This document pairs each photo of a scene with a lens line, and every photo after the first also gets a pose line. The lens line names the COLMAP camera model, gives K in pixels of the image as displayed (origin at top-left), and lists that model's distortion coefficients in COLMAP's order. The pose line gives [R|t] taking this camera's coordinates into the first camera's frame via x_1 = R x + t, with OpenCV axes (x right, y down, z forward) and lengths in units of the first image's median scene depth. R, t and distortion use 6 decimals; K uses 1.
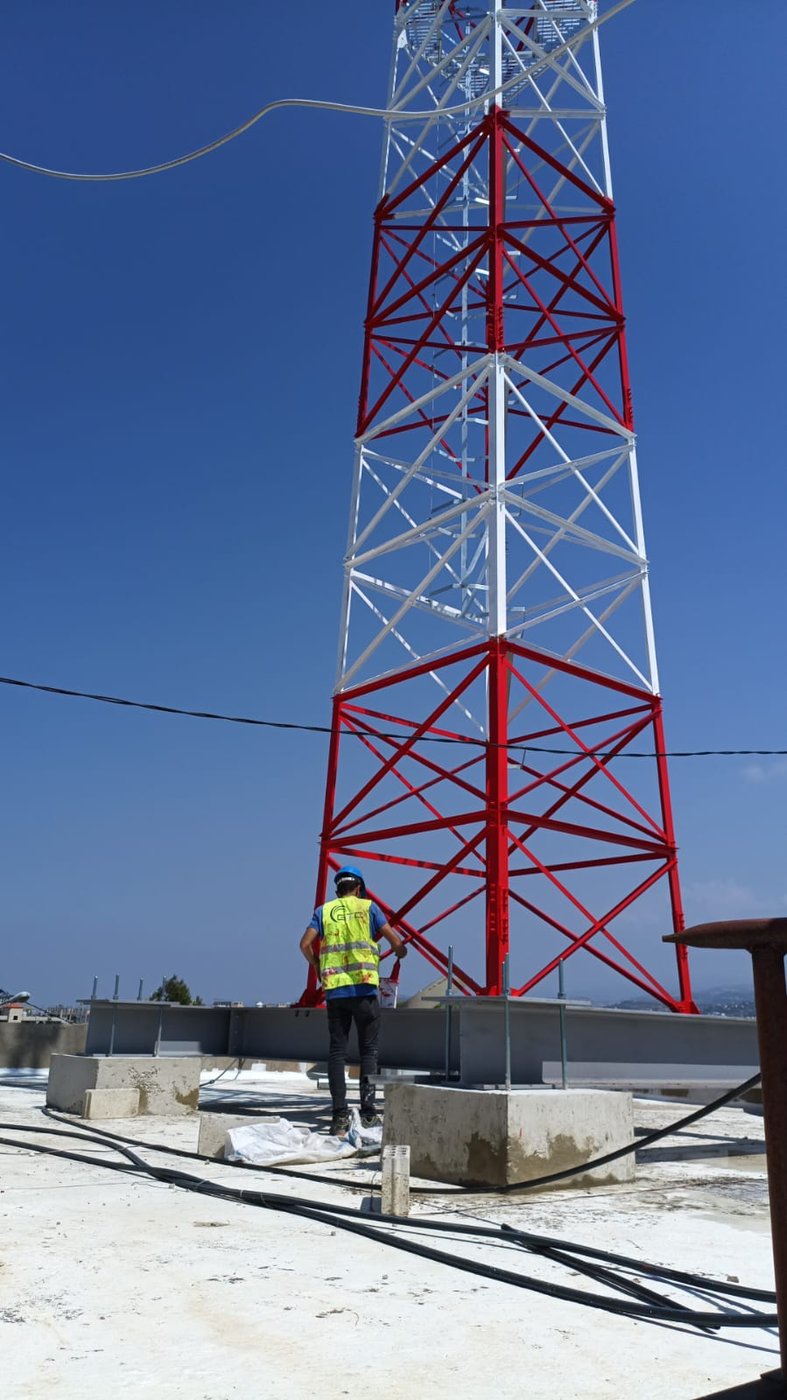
lens RADIAL K [[1043.9, 0, 393.5], [0, 1043.9, 700.0], [0, 0, 1]] dist [0.038282, 0.001836]
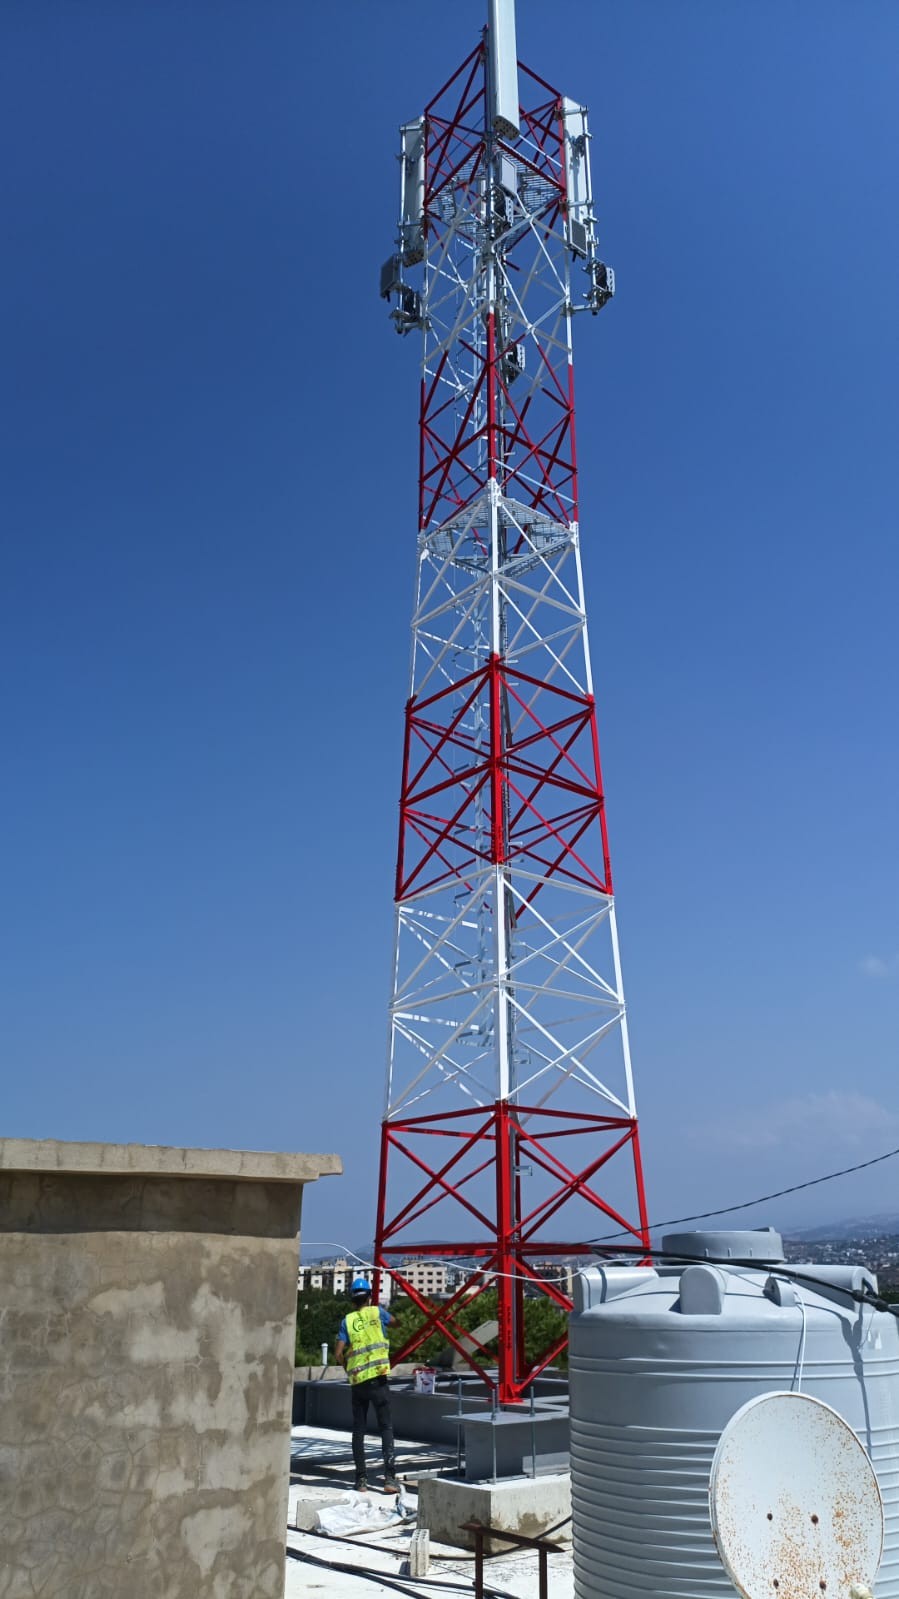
lens RADIAL K [[1166.1, 0, 449.5], [0, 1166.1, 799.5], [0, 0, 1]] dist [0.006408, -0.001846]
pose [[0.999458, -0.032608, -0.004552, 0.051169], [0.032051, 0.995236, -0.092074, -0.304233], [0.007533, 0.091878, 0.995742, -0.521718]]
